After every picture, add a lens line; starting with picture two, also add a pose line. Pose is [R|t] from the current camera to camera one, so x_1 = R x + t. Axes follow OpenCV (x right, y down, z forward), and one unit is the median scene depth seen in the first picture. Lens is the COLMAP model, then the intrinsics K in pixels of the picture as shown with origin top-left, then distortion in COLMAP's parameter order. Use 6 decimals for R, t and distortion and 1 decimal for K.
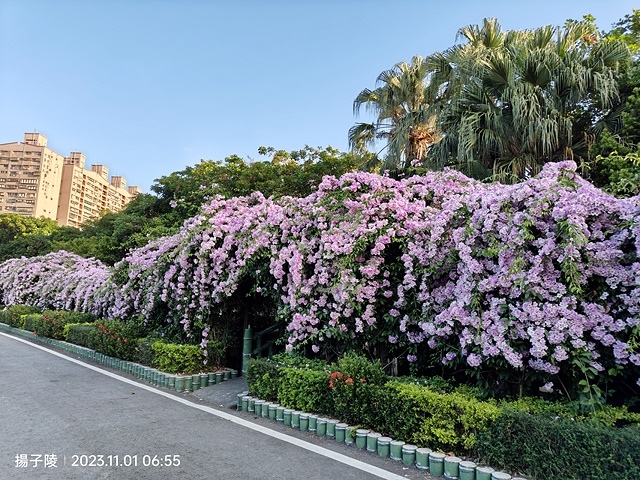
lens RADIAL K [[435.3, 0, 323.4], [0, 435.3, 239.2], [0, 0, 1]] dist [0.007196, 0.000672]
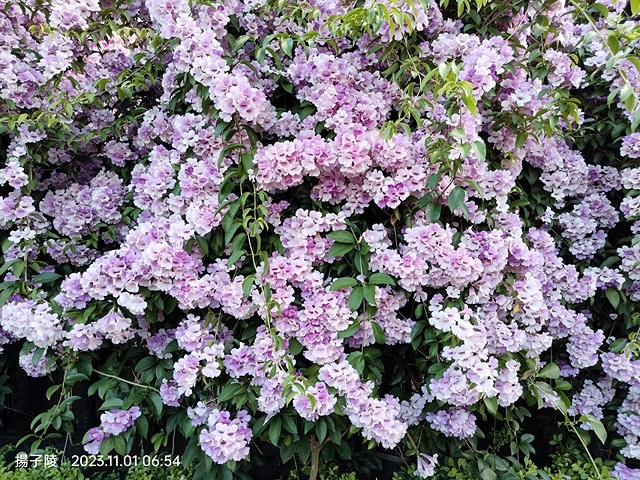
lens RADIAL K [[435.3, 0, 323.4], [0, 435.3, 239.2], [0, 0, 1]] dist [0.007196, 0.000672]
pose [[0.663531, 0.007207, 0.748114, 0.174970], [-0.106044, 0.990764, 0.084510, 0.121885], [-0.740595, -0.135409, 0.658167, 0.761285]]
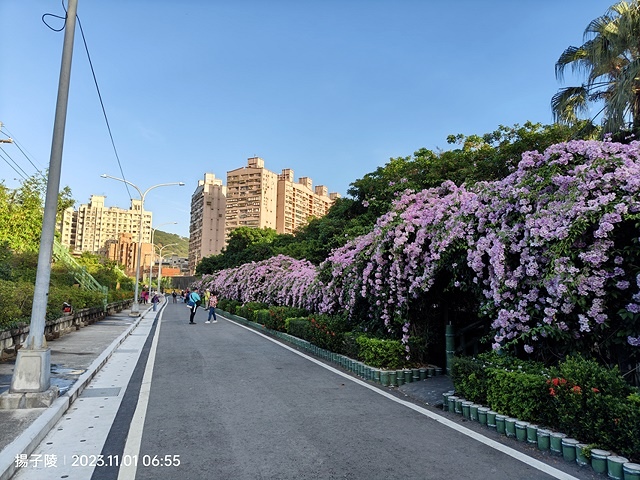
lens RADIAL K [[435.3, 0, 323.4], [0, 435.3, 239.2], [0, 0, 1]] dist [0.007196, 0.000672]
pose [[0.901300, -0.071204, -0.427304, 0.000487], [0.076027, 0.997089, -0.005787, 0.002999], [0.426472, -0.027271, 0.904089, 0.028611]]
